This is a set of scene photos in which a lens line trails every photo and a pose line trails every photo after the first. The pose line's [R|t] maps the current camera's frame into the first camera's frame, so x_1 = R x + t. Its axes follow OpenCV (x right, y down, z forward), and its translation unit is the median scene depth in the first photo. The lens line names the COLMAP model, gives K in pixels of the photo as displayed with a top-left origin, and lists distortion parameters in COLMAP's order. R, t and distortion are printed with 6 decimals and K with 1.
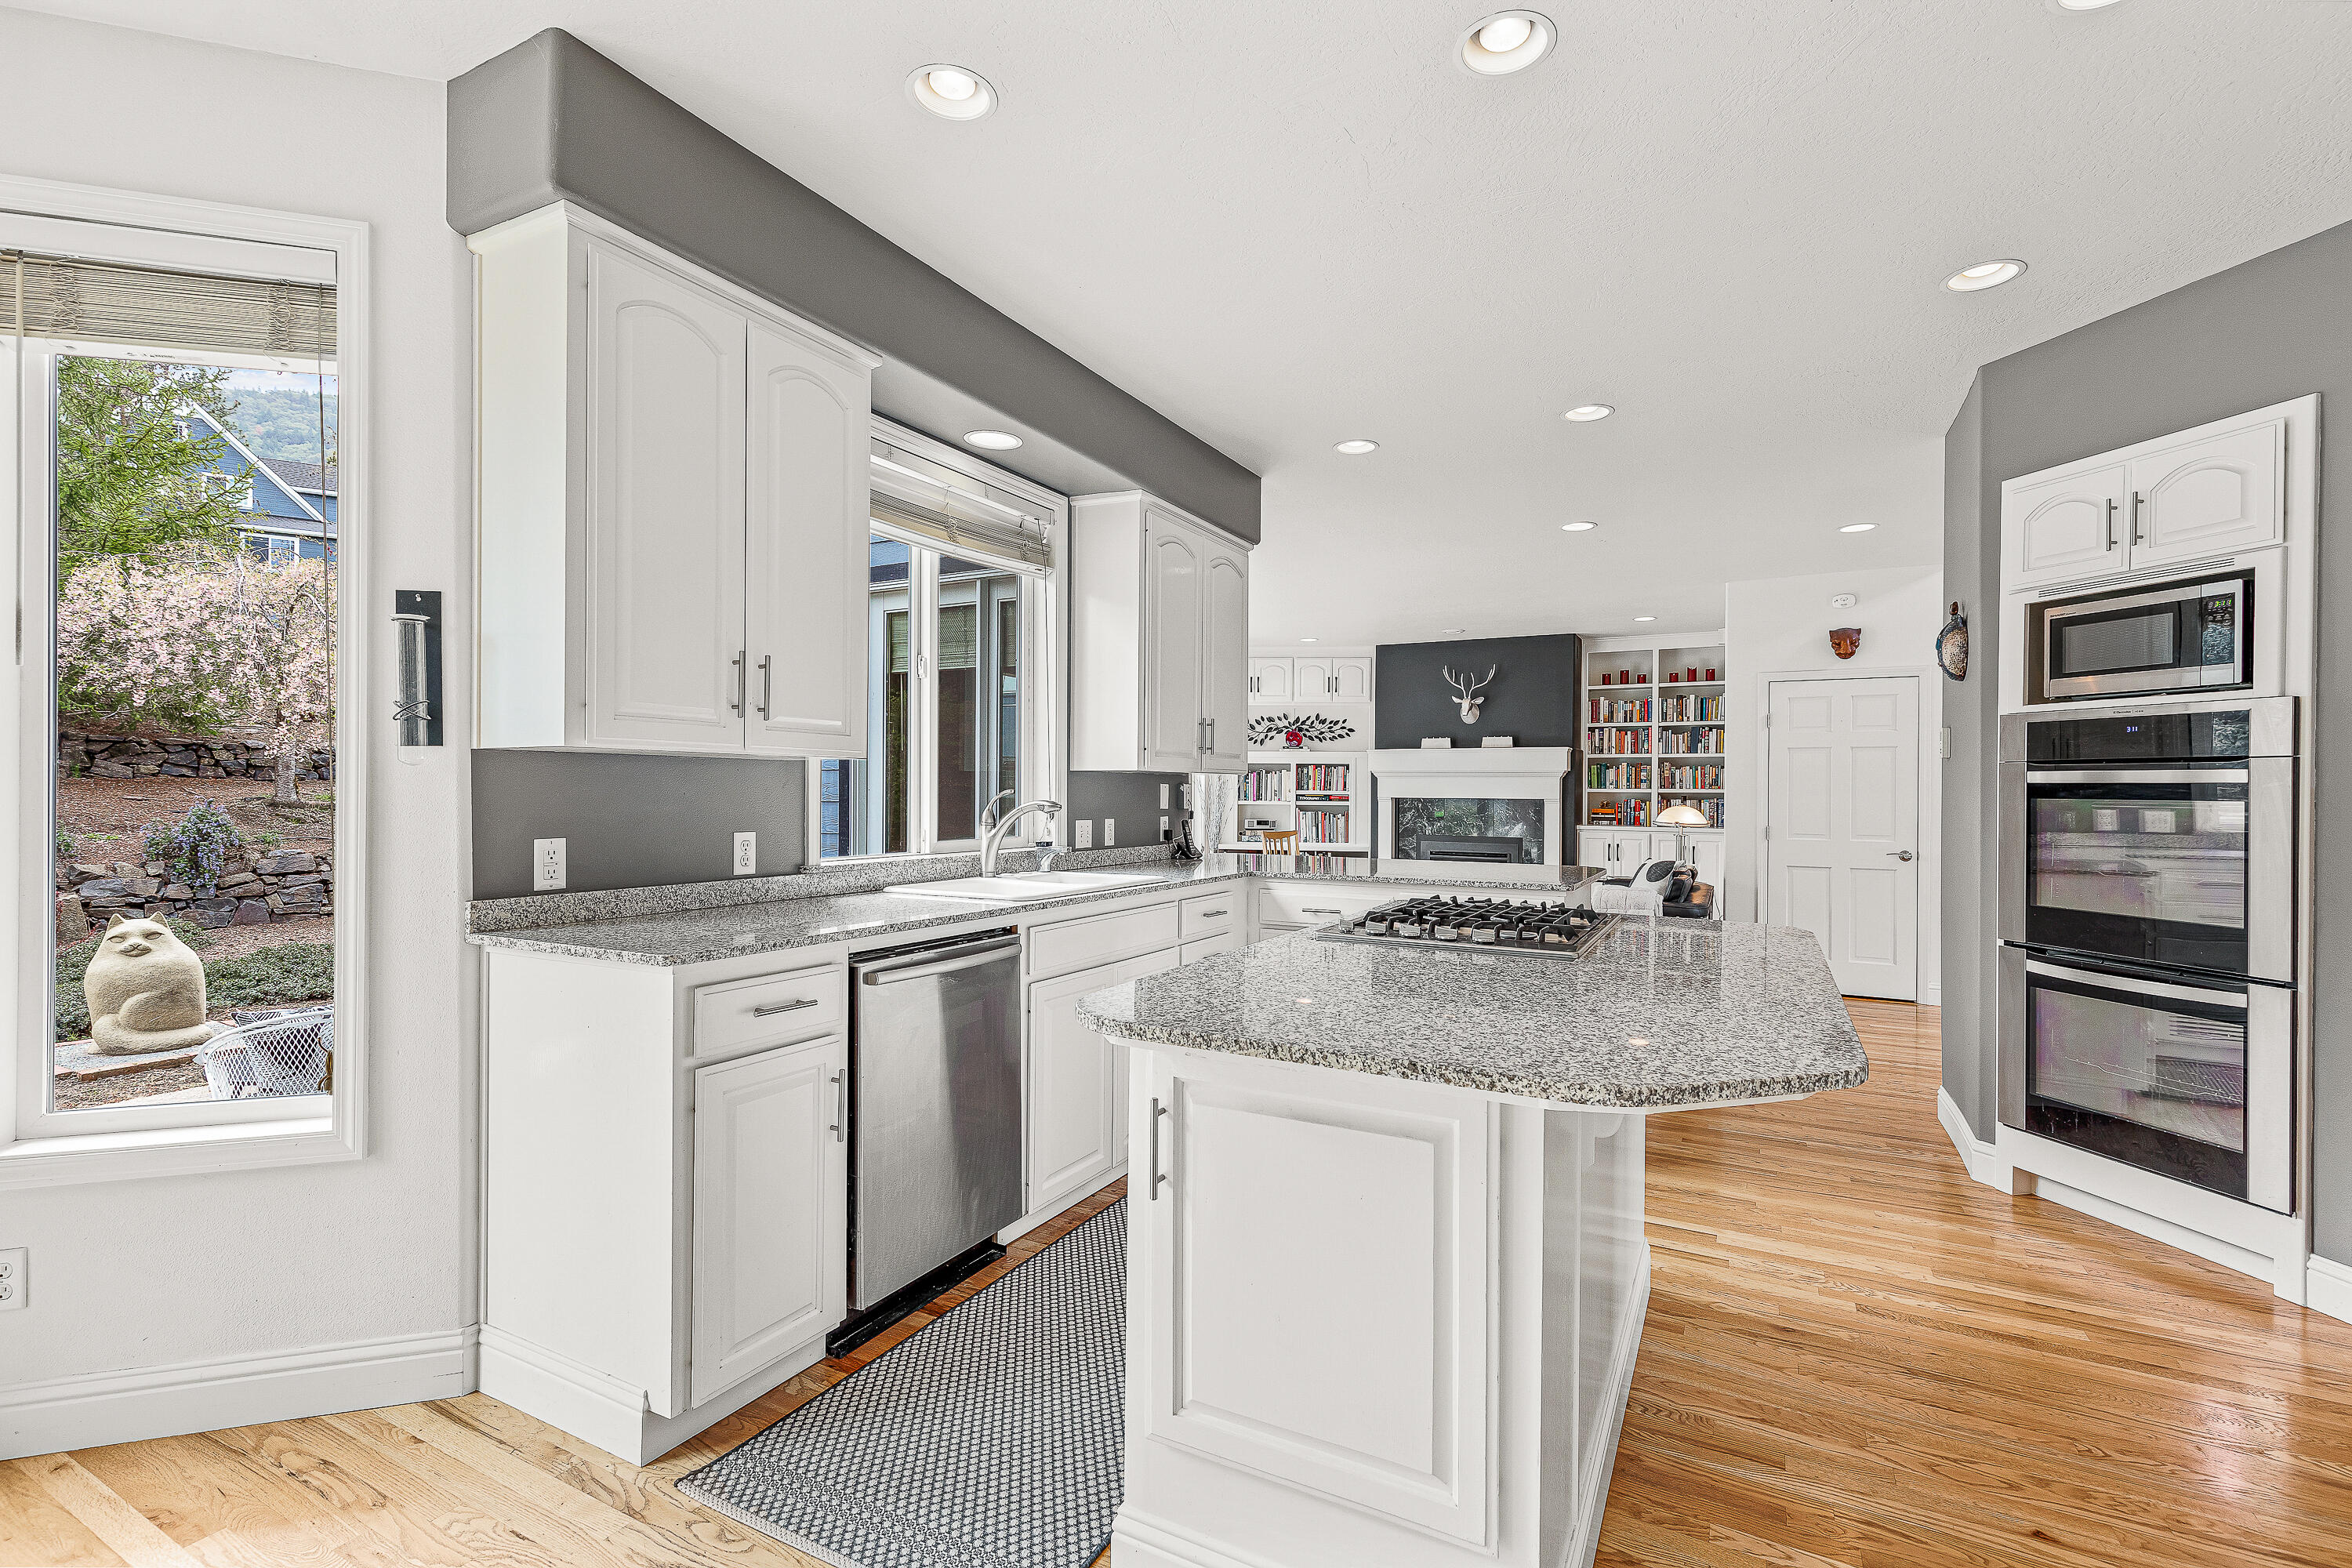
lens RADIAL K [[1057.4, 0, 1182.0], [0, 1057.4, 790.7], [0, 0, 1]] dist [0.008775, -0.000110]
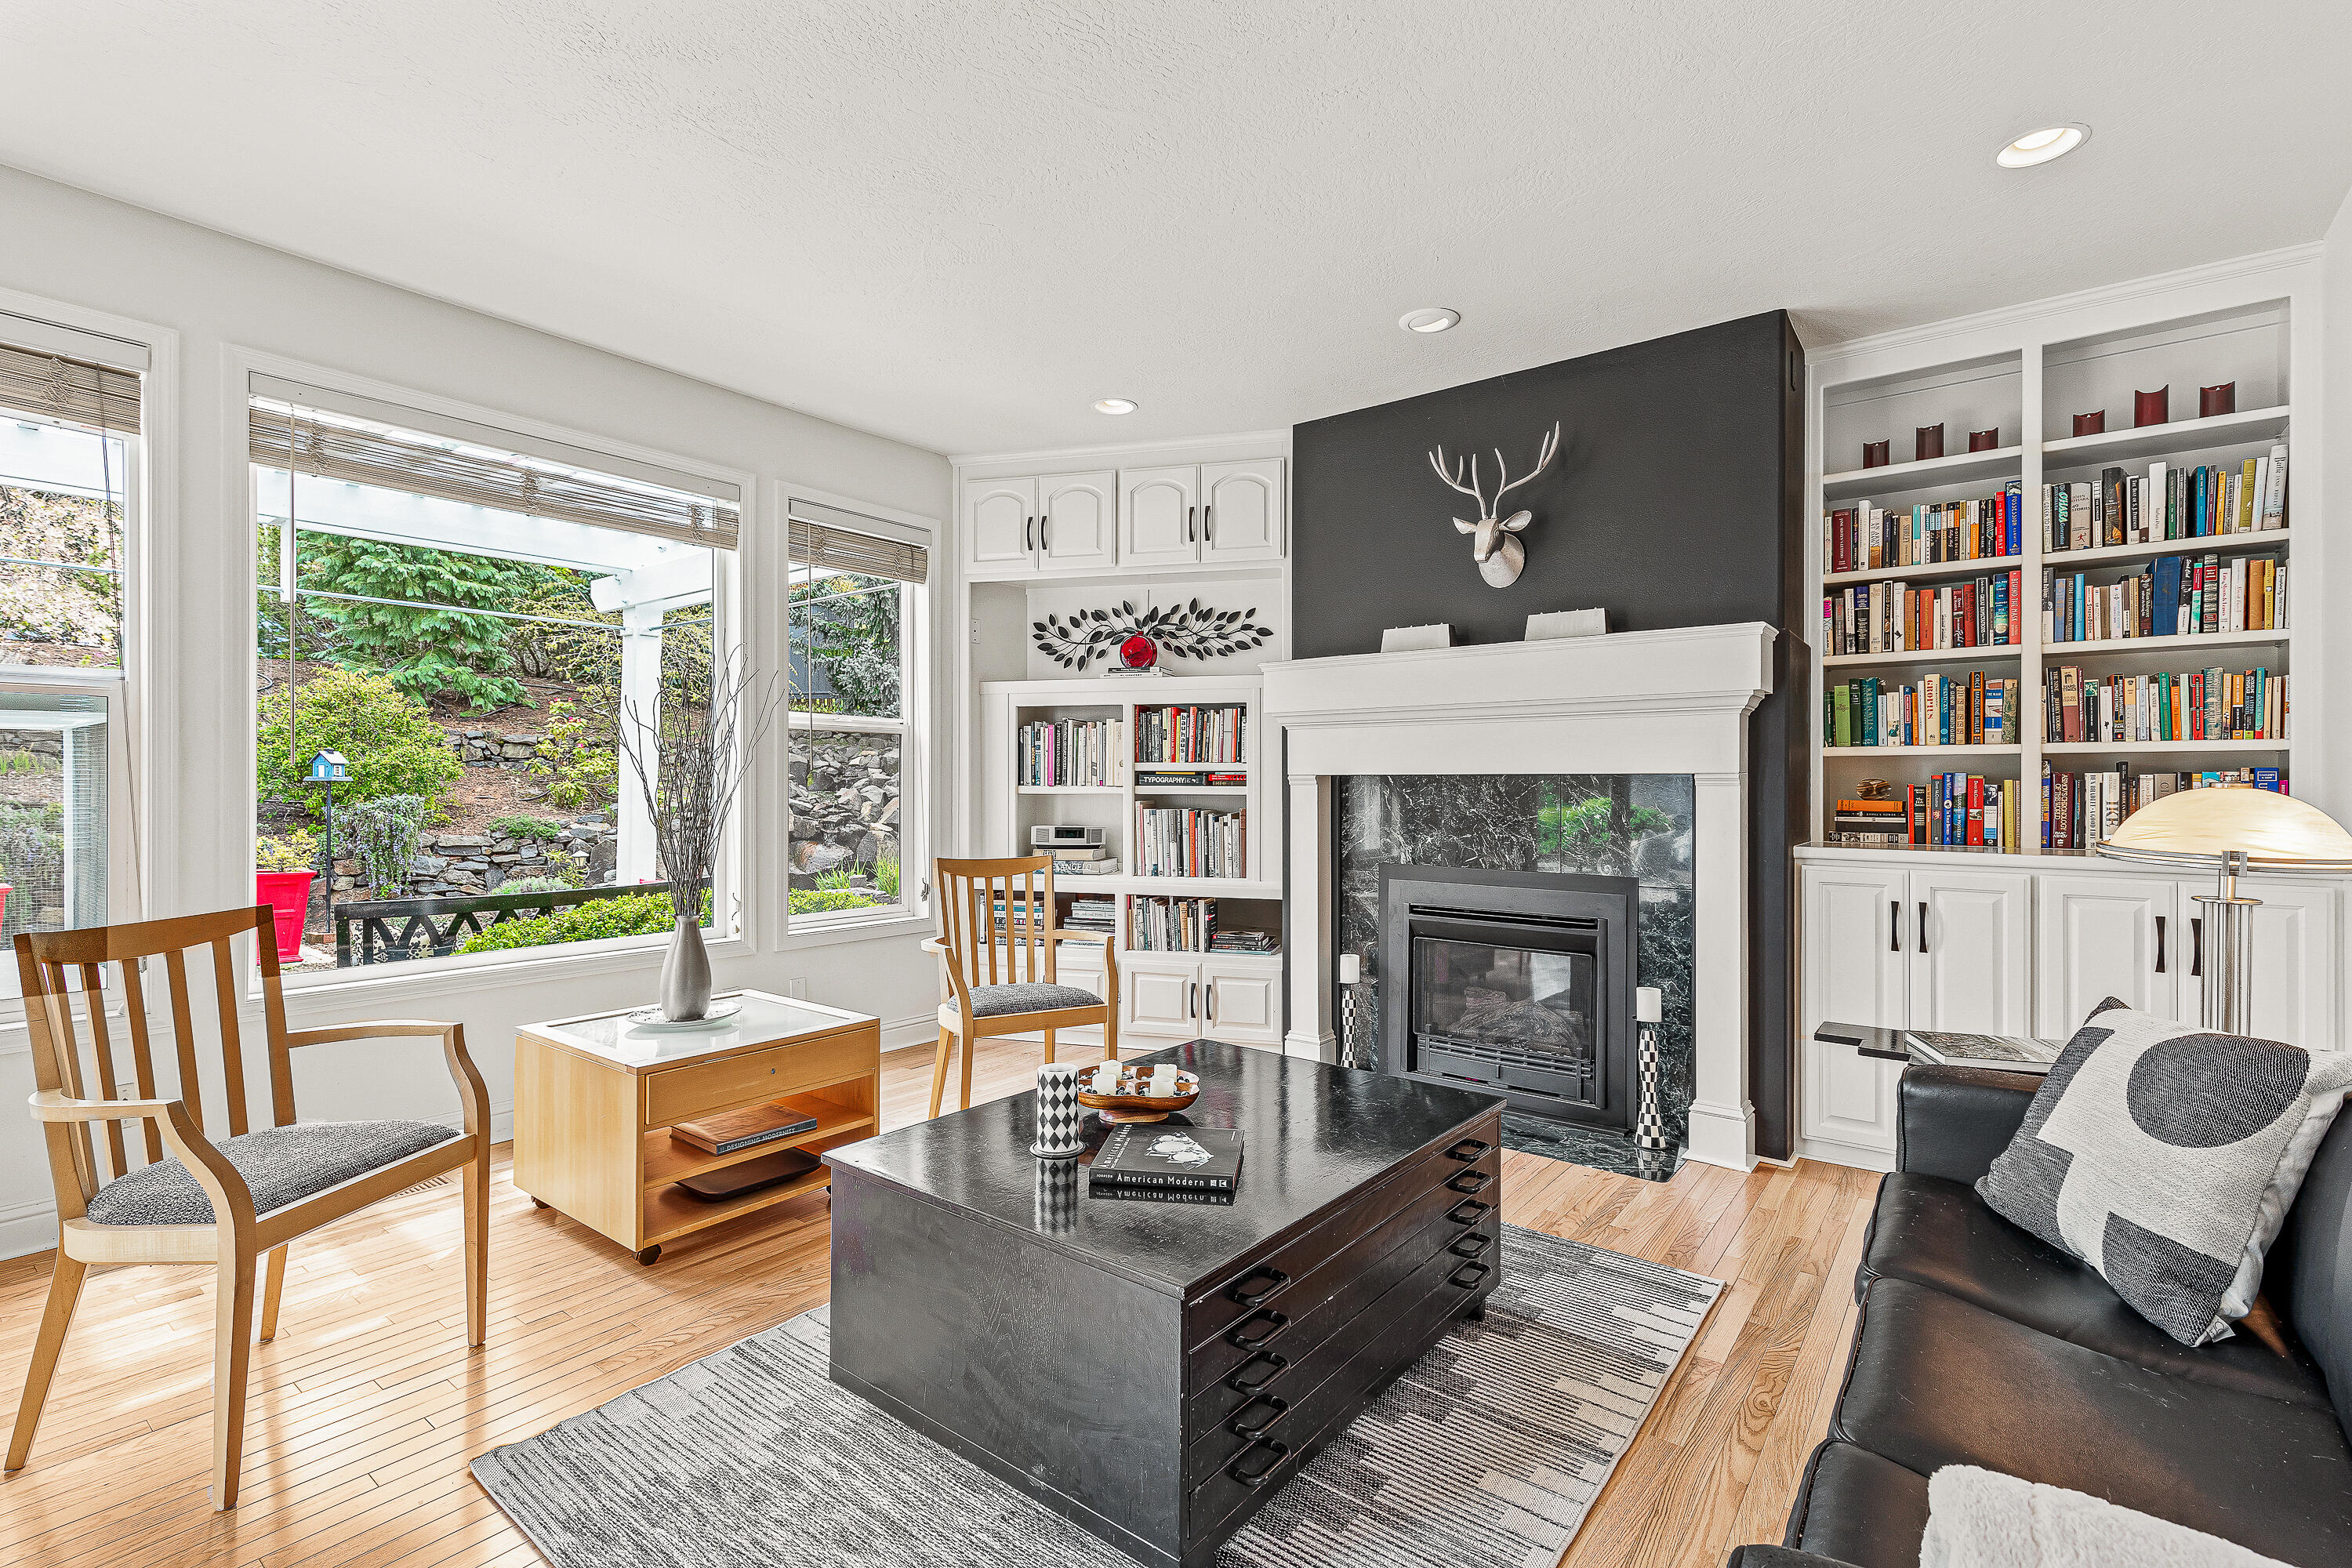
lens RADIAL K [[1064.6, 0, 1189.0], [0, 1064.6, 782.5], [0, 0, 1]] dist [0.002467, -0.000292]
pose [[0.987803, -0.005396, -0.155613, 0.220980], [0.004793, 0.999980, -0.004245, 0.011309], [0.155633, 0.003448, 0.987809, 0.595674]]
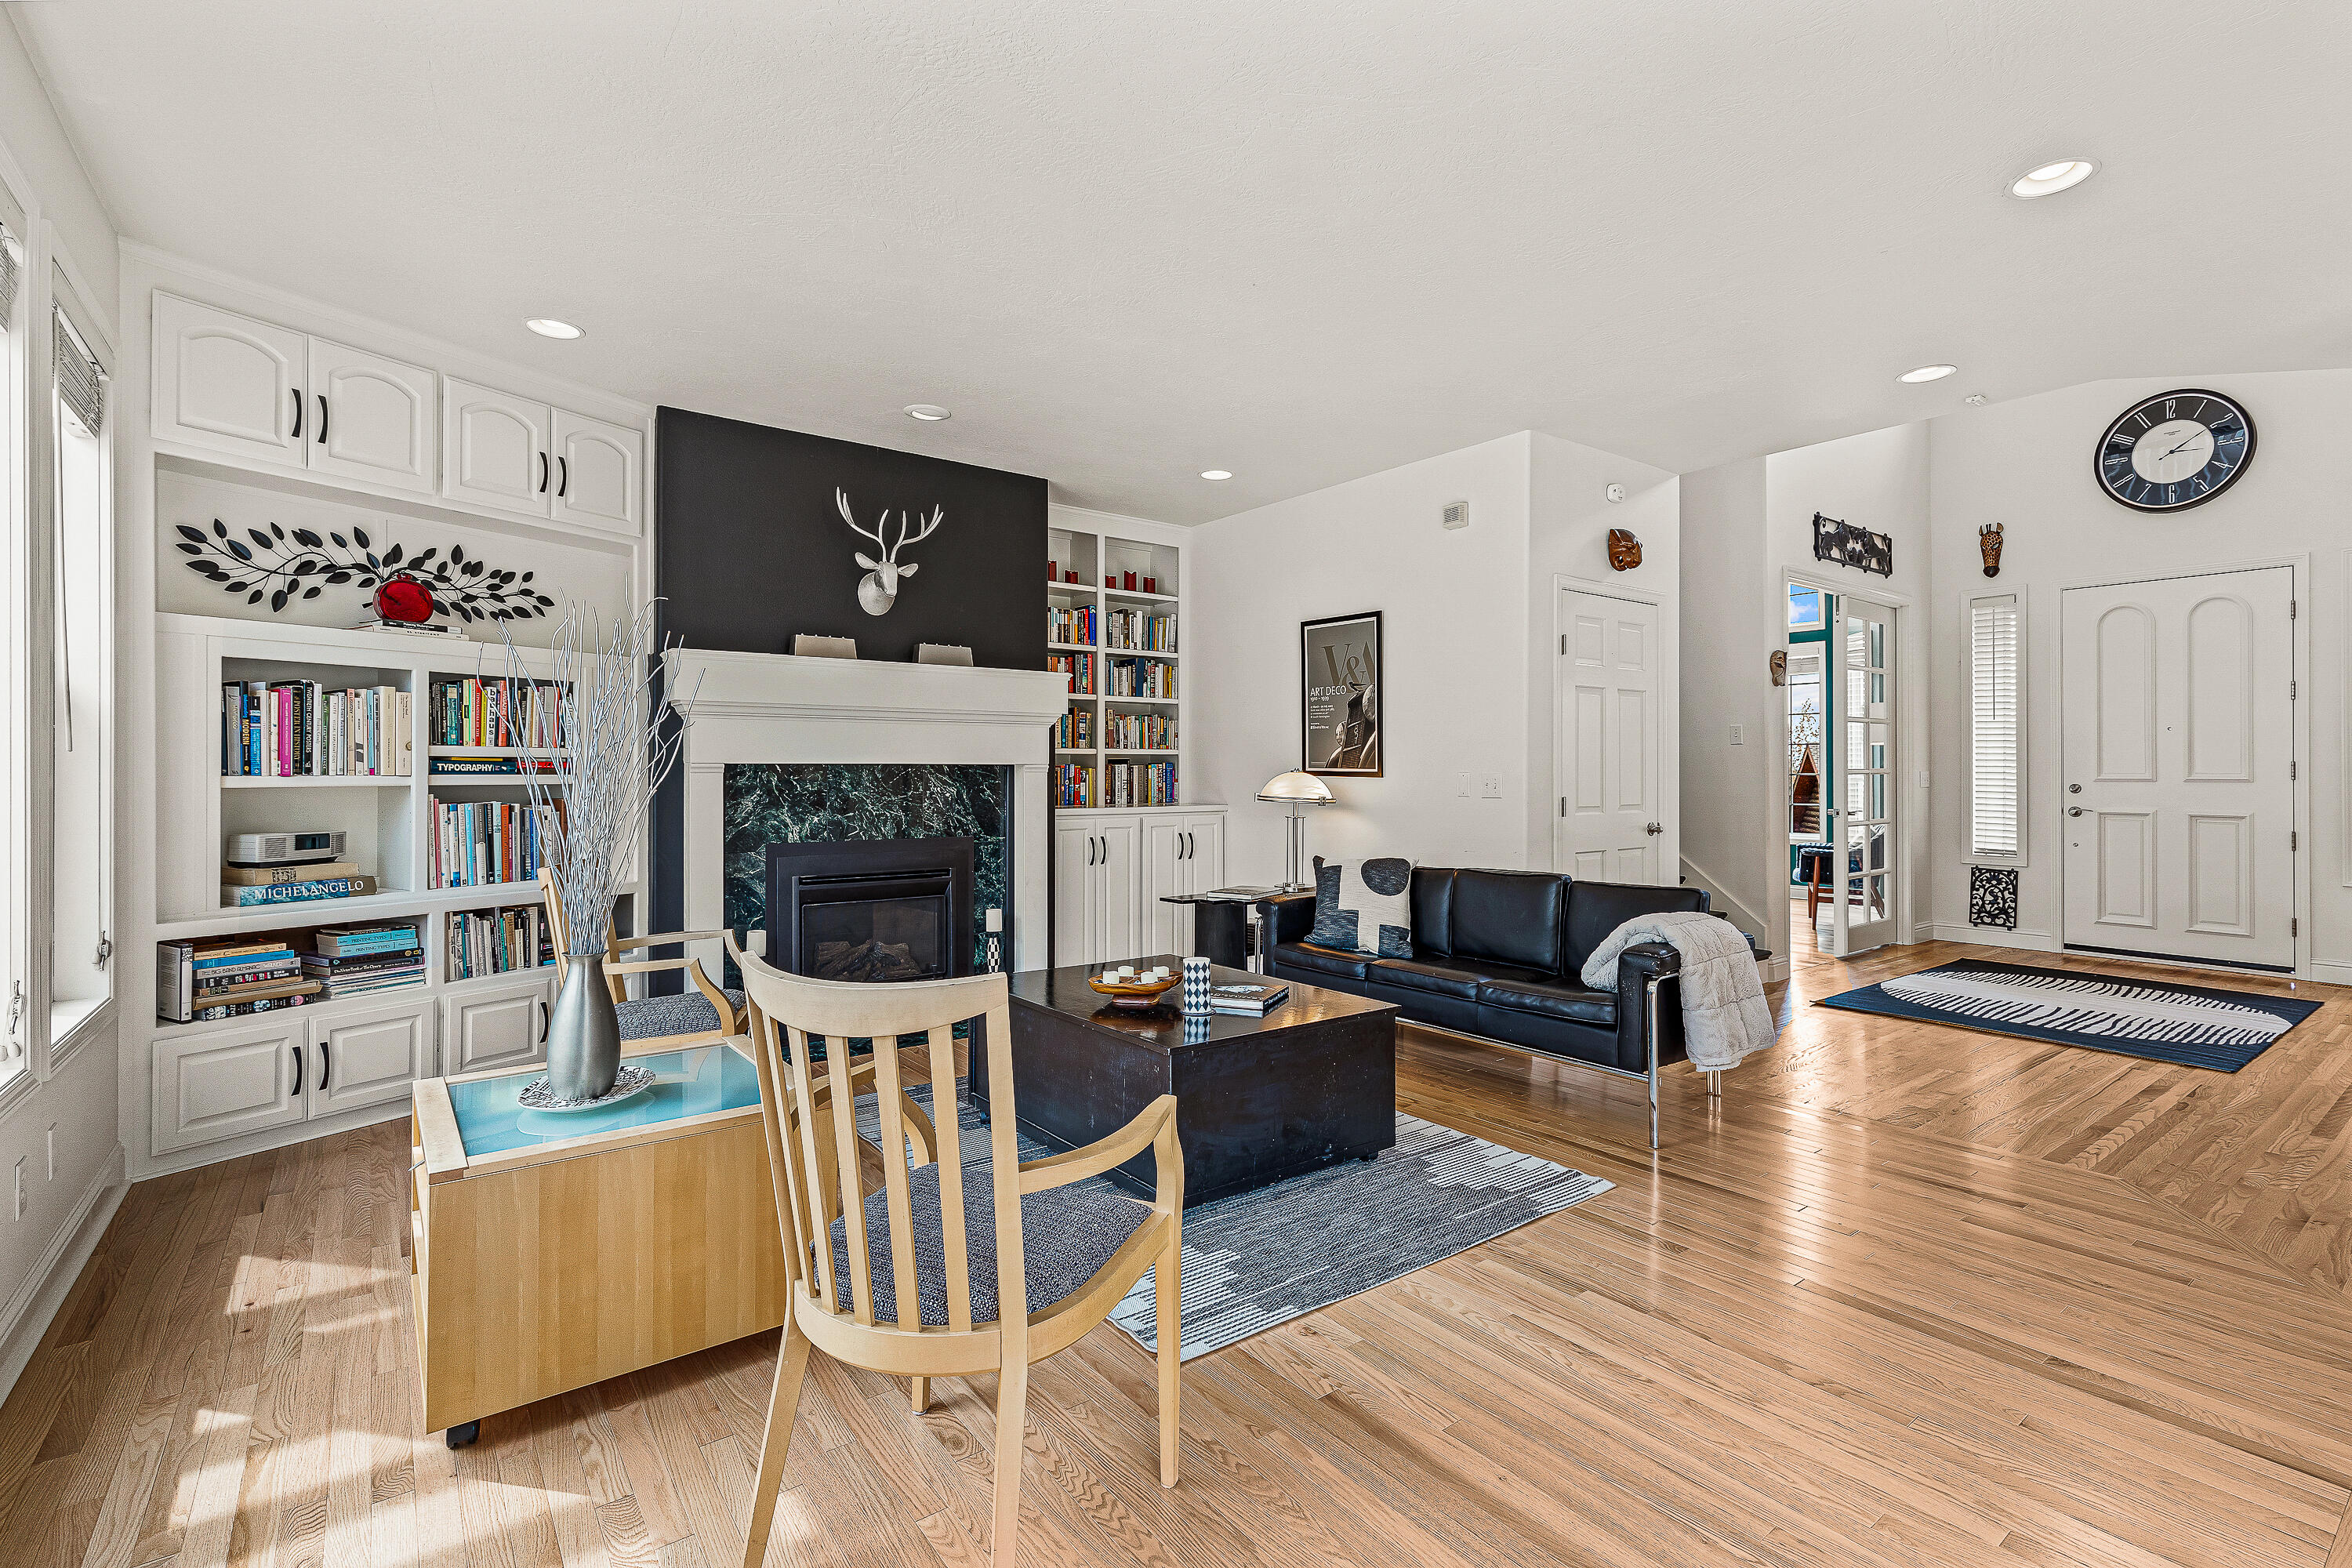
lens RADIAL K [[1072.4, 0, 1185.7], [0, 1072.4, 765.5], [0, 0, 1]] dist [0.009317, 0.000038]
pose [[0.409694, -0.003439, 0.912216, -0.132087], [0.004228, 0.999989, 0.001871, 0.007558], [-0.912213, 0.003090, 0.409705, 0.668378]]
